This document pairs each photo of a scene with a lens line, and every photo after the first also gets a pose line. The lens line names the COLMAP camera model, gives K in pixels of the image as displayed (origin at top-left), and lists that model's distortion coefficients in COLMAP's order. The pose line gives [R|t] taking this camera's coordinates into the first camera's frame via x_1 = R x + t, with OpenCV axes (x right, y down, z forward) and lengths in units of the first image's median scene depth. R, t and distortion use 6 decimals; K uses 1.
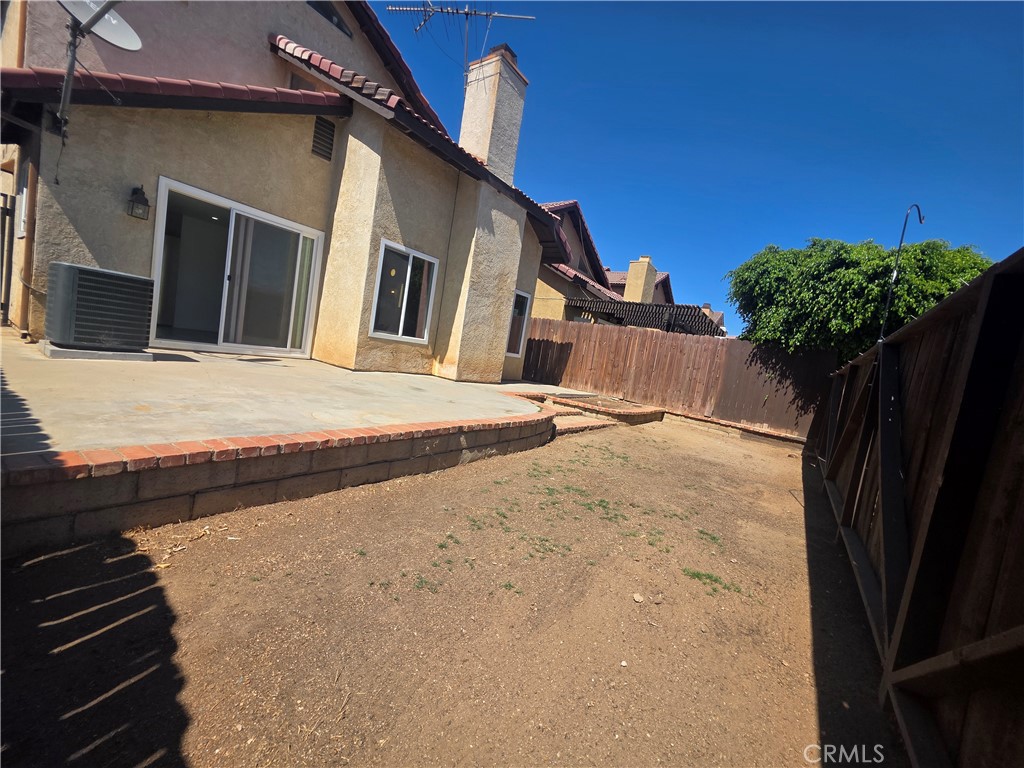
lens RADIAL K [[409.4, 0, 507.7], [0, 409.4, 382.1], [0, 0, 1]] dist [0.002995, -0.001382]
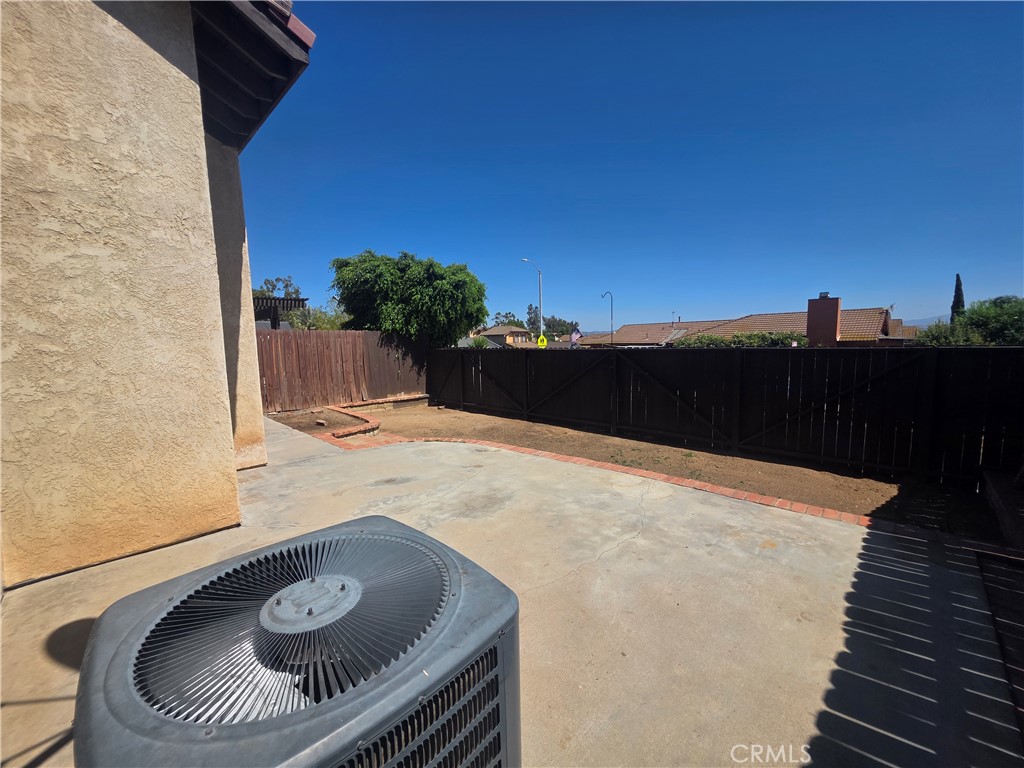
lens RADIAL K [[409.4, 0, 508.2], [0, 409.4, 379.9], [0, 0, 1]] dist [0.002995, -0.001382]
pose [[0.156738, -0.254014, 0.954416, -0.699271], [0.122395, 0.963907, 0.236439, -0.256431], [-0.980027, 0.079757, 0.182170, 0.522866]]
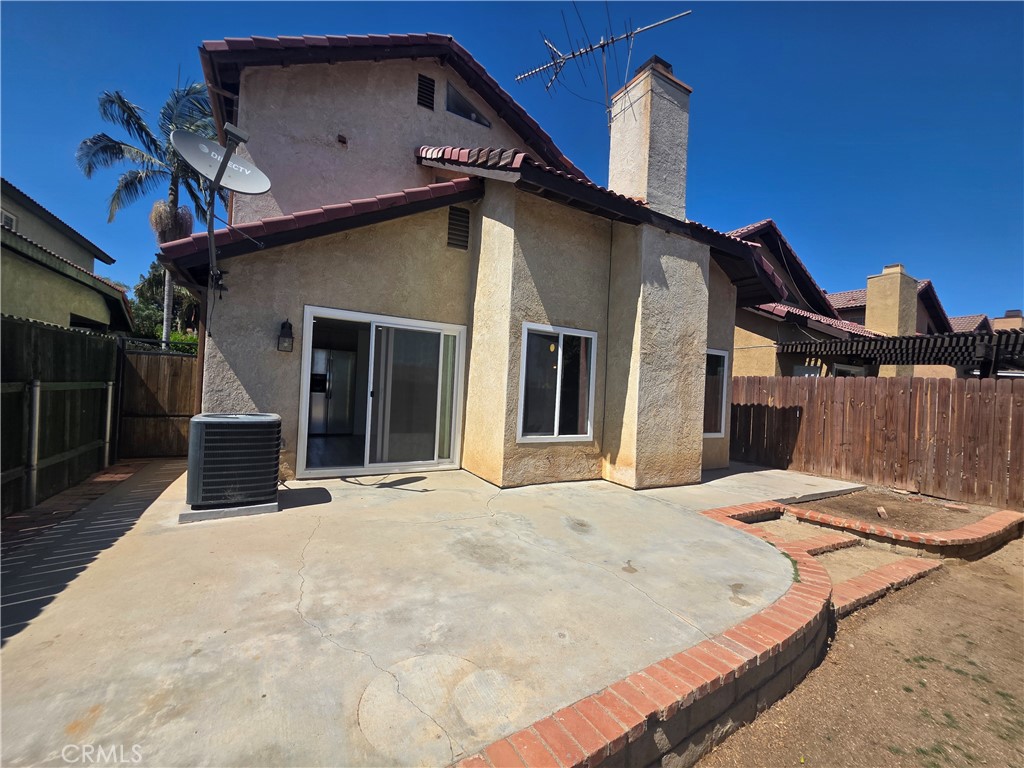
lens RADIAL K [[409.4, 0, 509.1], [0, 409.4, 382.6], [0, 0, 1]] dist [0.002995, -0.001382]
pose [[0.907349, -0.117200, -0.403710, -0.015416], [0.062373, 0.987254, -0.146421, -0.104726], [0.415725, 0.107674, 0.903094, 0.241402]]
